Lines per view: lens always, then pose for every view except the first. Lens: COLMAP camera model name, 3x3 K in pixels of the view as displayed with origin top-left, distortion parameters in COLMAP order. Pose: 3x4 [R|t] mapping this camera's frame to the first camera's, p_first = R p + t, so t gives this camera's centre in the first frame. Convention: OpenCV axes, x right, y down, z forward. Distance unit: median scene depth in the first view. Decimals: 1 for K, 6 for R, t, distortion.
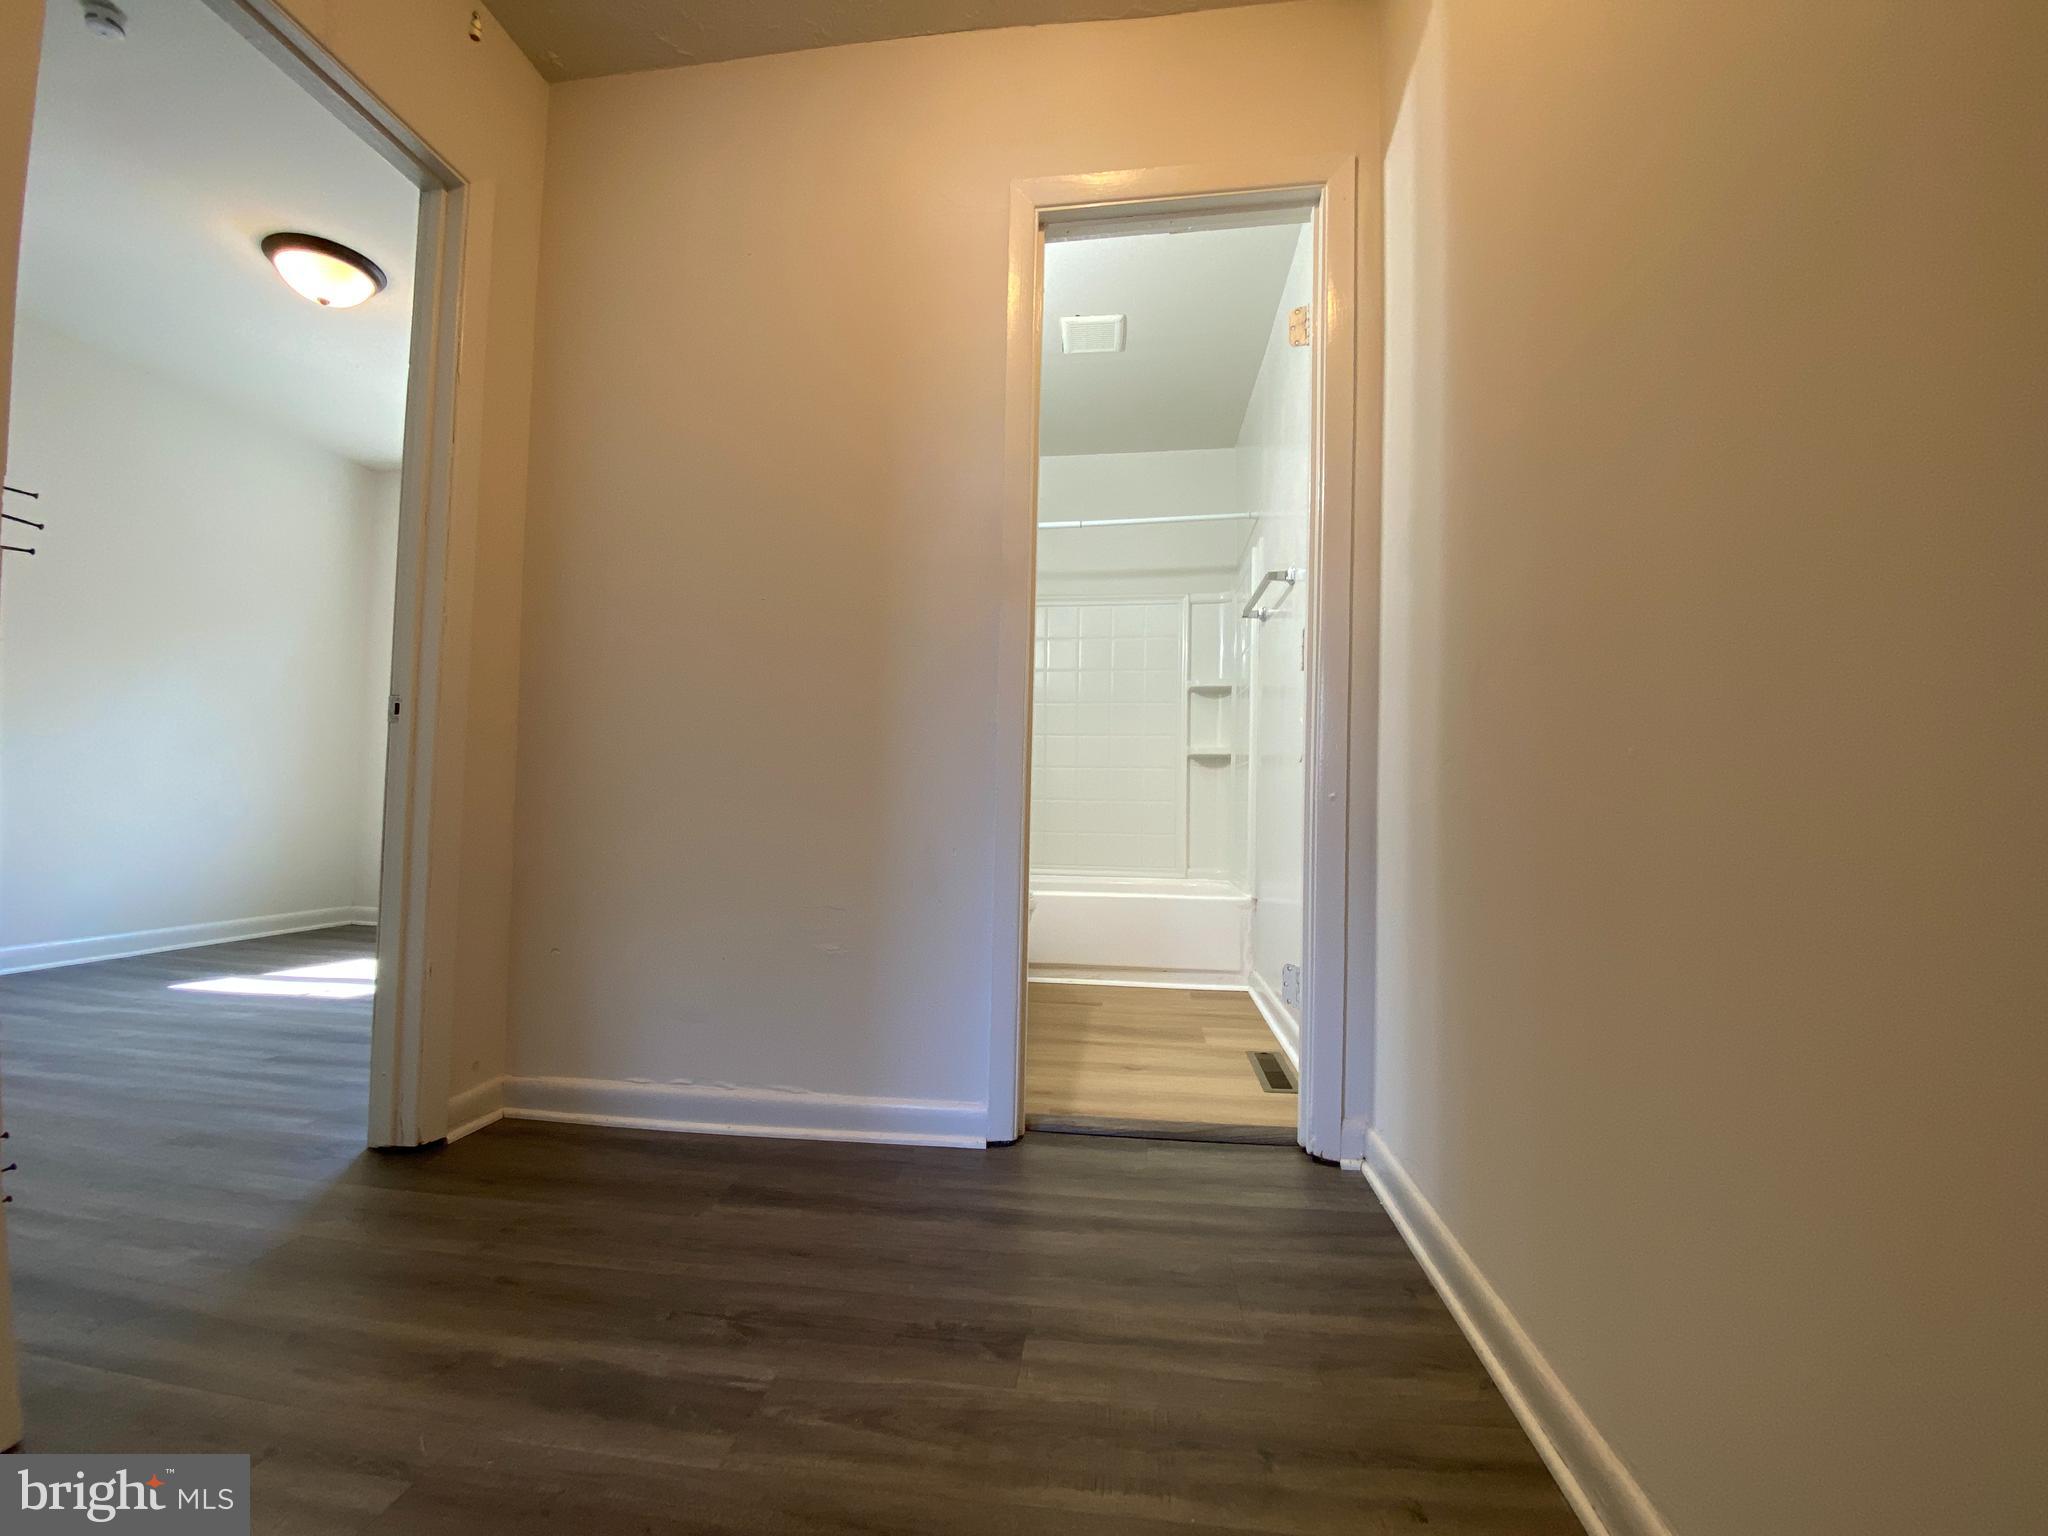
lens RADIAL K [[834.3, 0, 1025.0], [0, 834.3, 772.4], [0, 0, 1]] dist [0.019850, -0.020061]
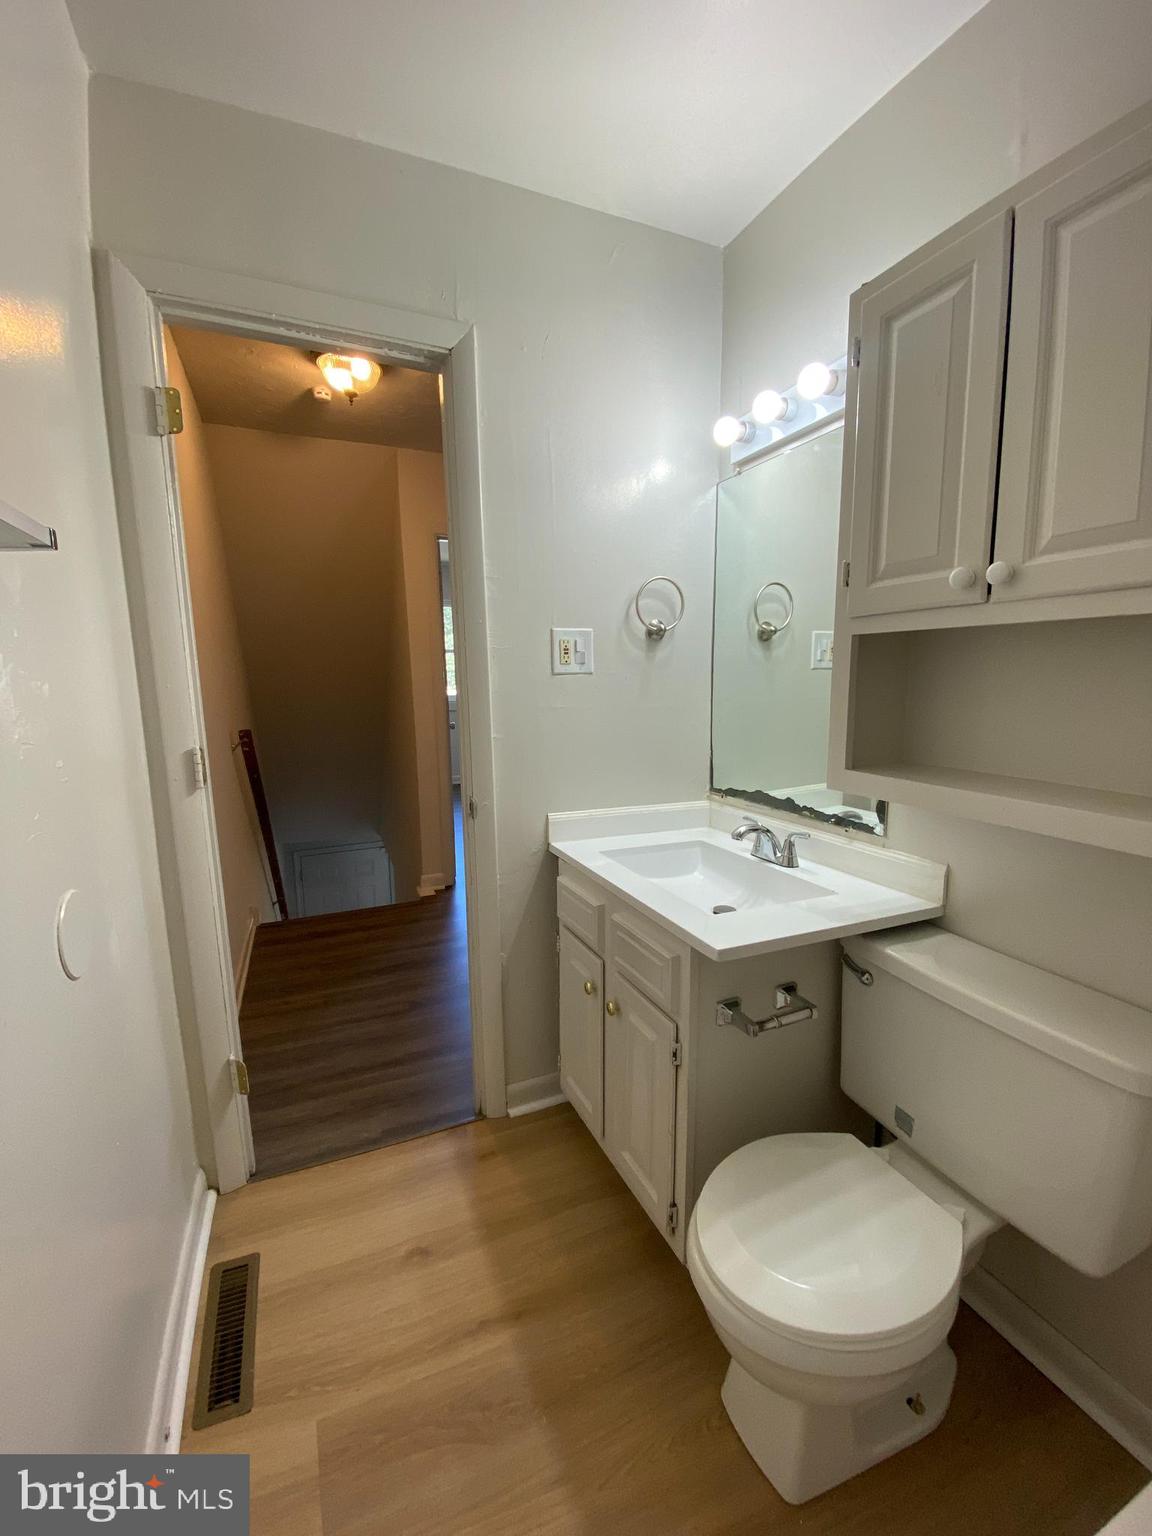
lens RADIAL K [[626.4, 0, 573.0], [0, 626.4, 771.9], [0, 0, 1]] dist [0.020555, -0.020406]
pose [[-0.862607, 0.069136, -0.501128, 0.345394], [0.013748, 0.993455, 0.113392, -0.233010], [0.505687, 0.090923, -0.857912, 1.968751]]
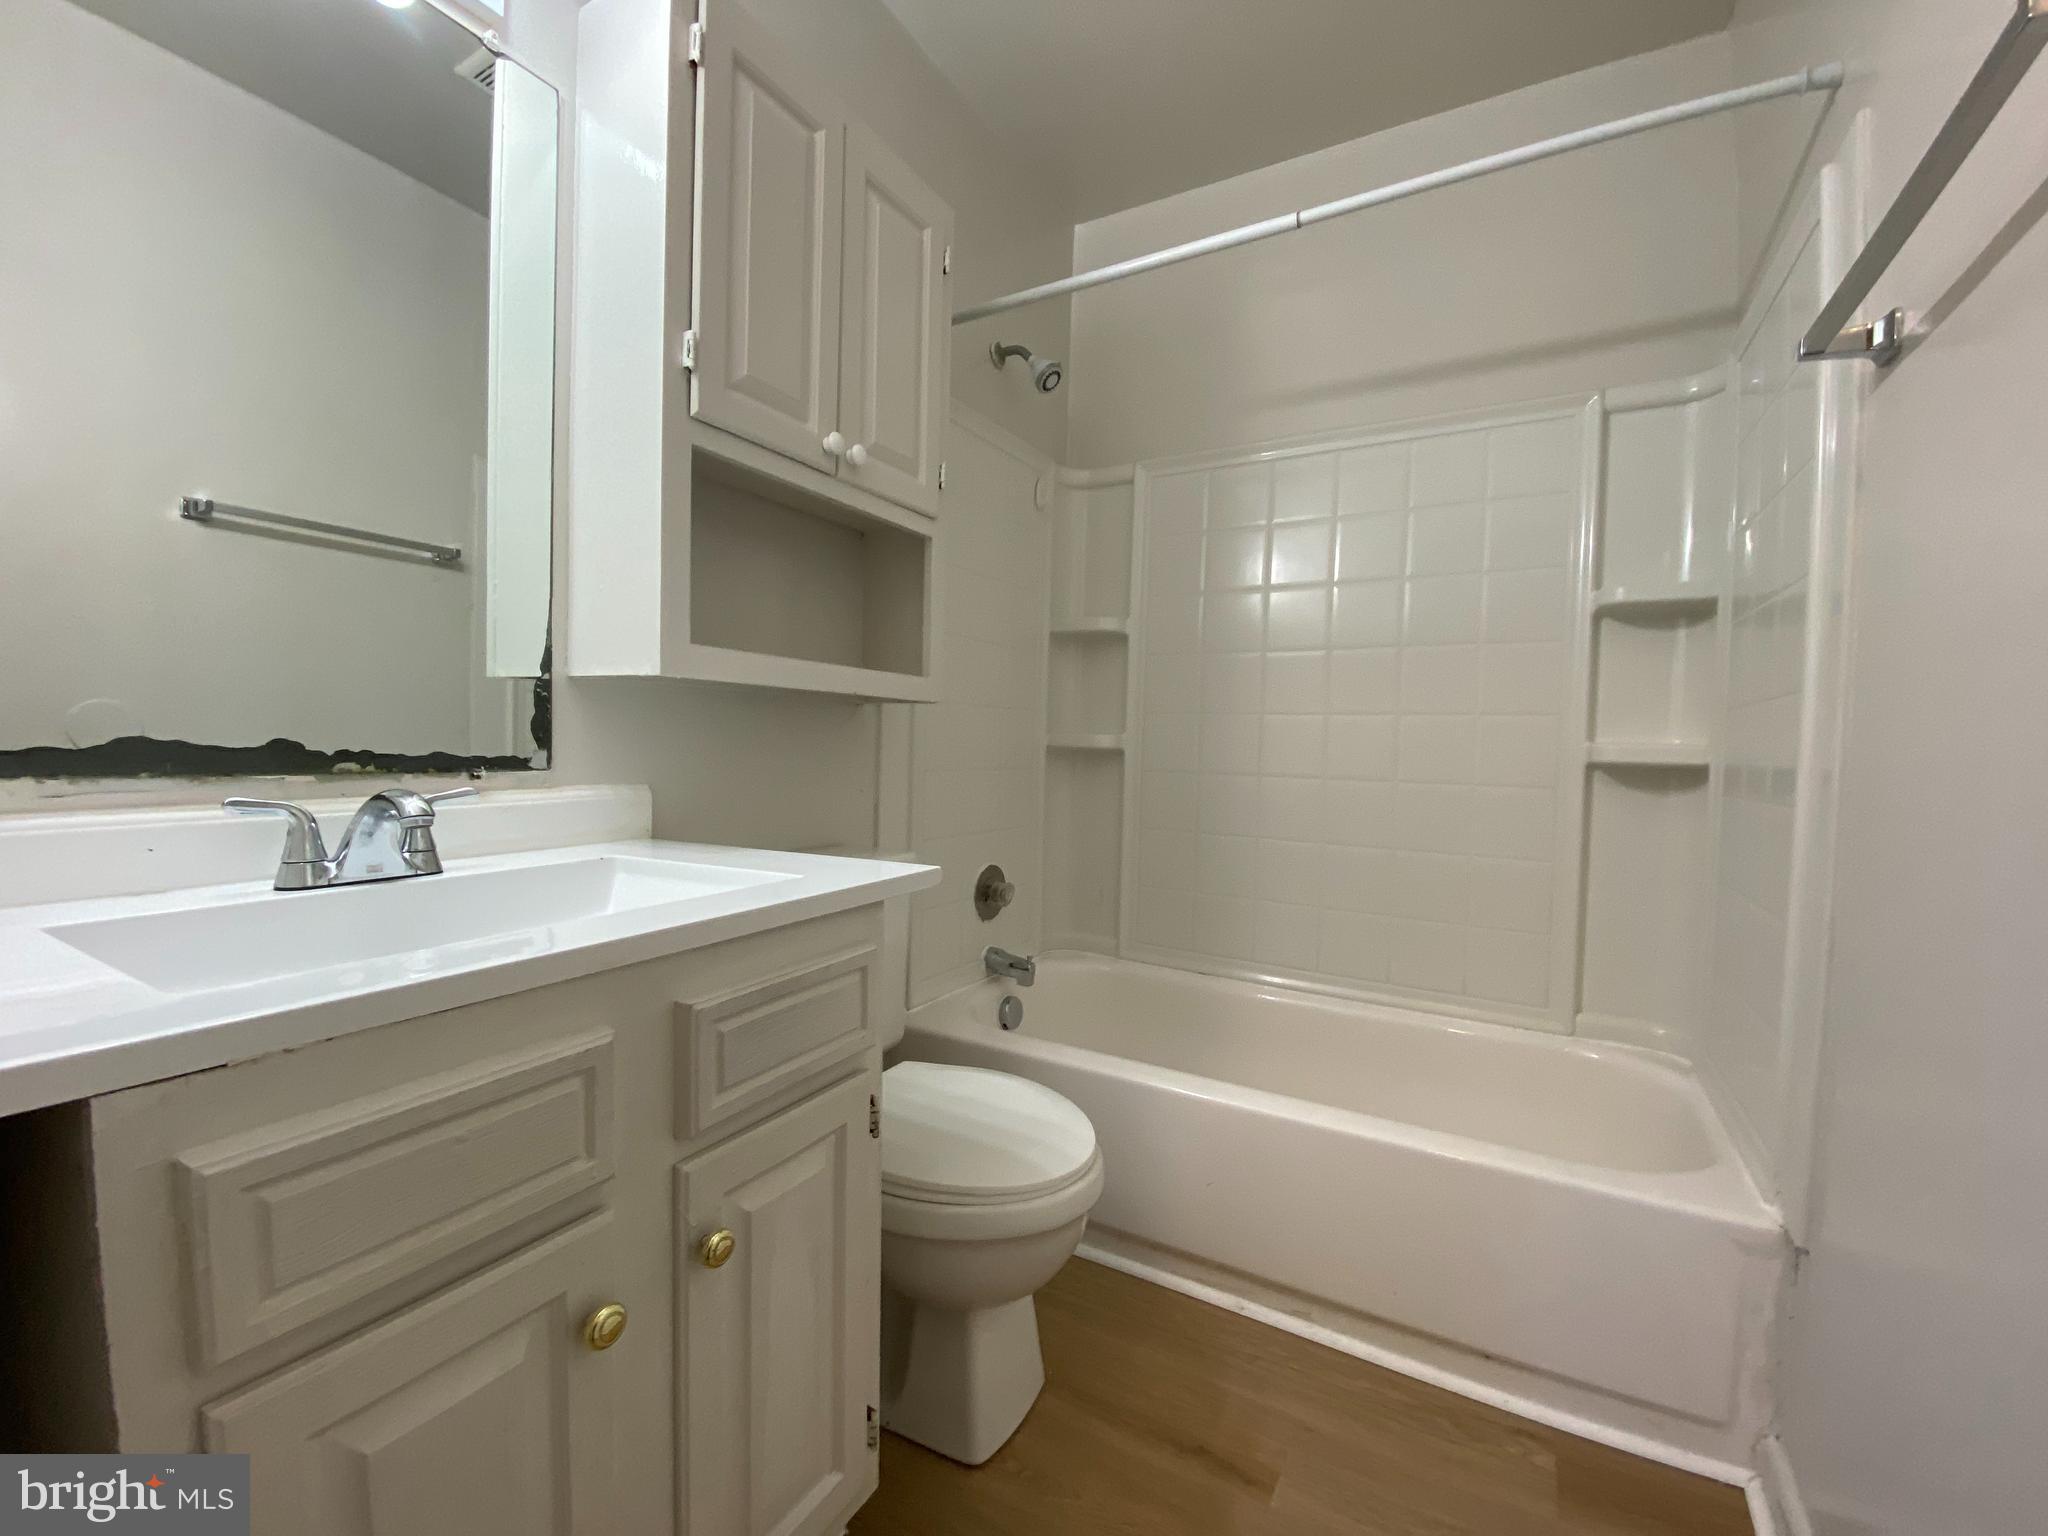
lens RADIAL K [[834.3, 0, 1025.0], [0, 834.3, 772.4], [0, 0, 1]] dist [0.019850, -0.020061]
pose [[0.918978, 0.022155, -0.393685, 0.212226], [0.001915, 0.998158, 0.060643, -0.093541], [0.394304, -0.056483, 0.917243, 1.044855]]
